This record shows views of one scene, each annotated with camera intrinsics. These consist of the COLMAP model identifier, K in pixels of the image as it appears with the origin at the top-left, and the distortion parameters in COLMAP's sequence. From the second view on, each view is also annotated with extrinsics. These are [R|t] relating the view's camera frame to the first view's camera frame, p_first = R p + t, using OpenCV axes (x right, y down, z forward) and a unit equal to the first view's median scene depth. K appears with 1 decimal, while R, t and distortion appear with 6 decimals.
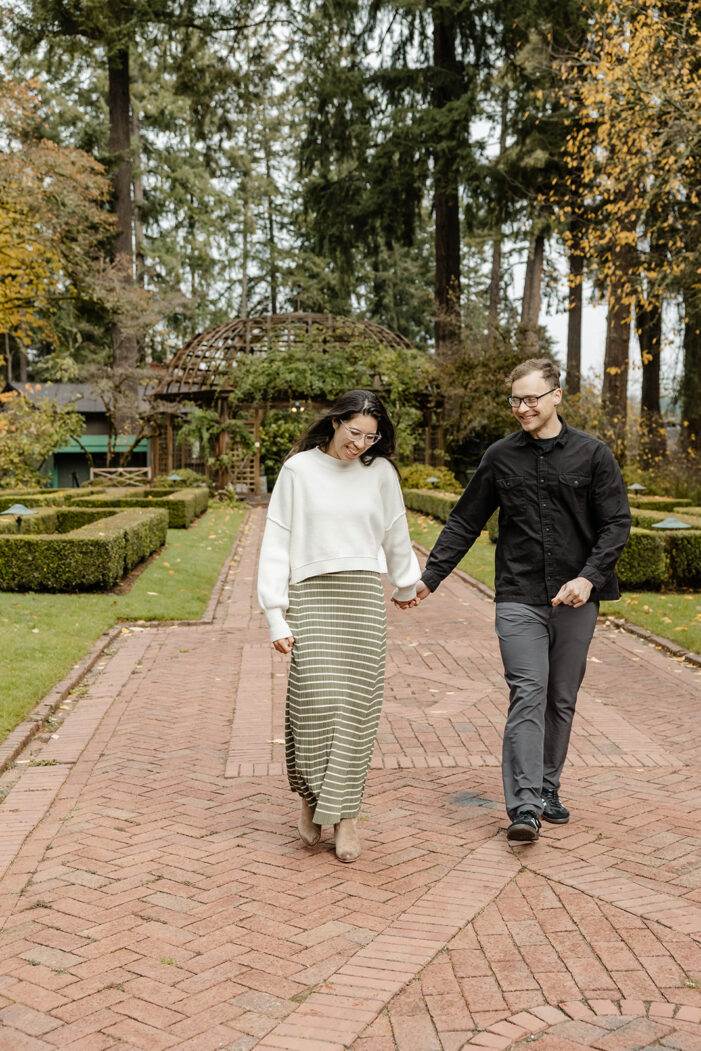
lens RADIAL K [[1160.0, 0, 350.5], [0, 1160.0, 525.5], [0, 0, 1]] dist [-0.009907, 0.002146]
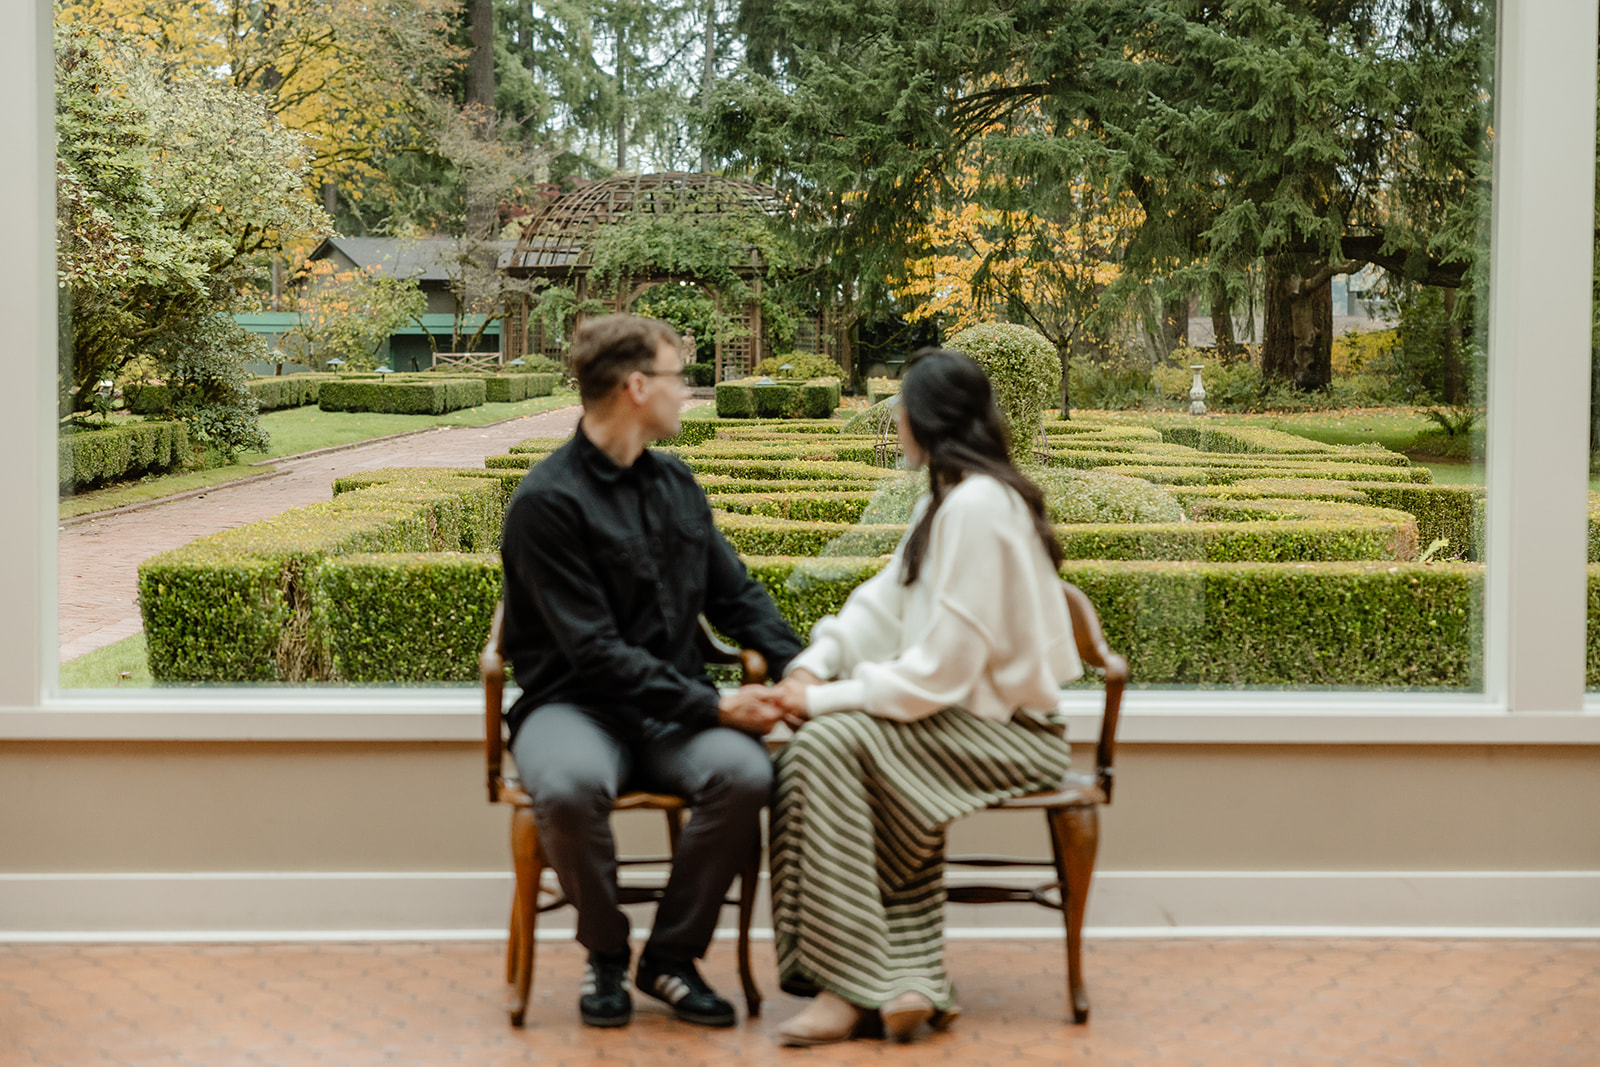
lens RADIAL K [[2229.1, 0, 800.0], [0, 2229.1, 533.5], [0, 0, 1]] dist [-0.037038, 0.073515]
pose [[0.998027, 0.015061, -0.060949, 0.150776], [-0.013495, 0.999570, 0.026027, 0.038089], [0.061315, -0.025153, 0.997801, -0.636799]]
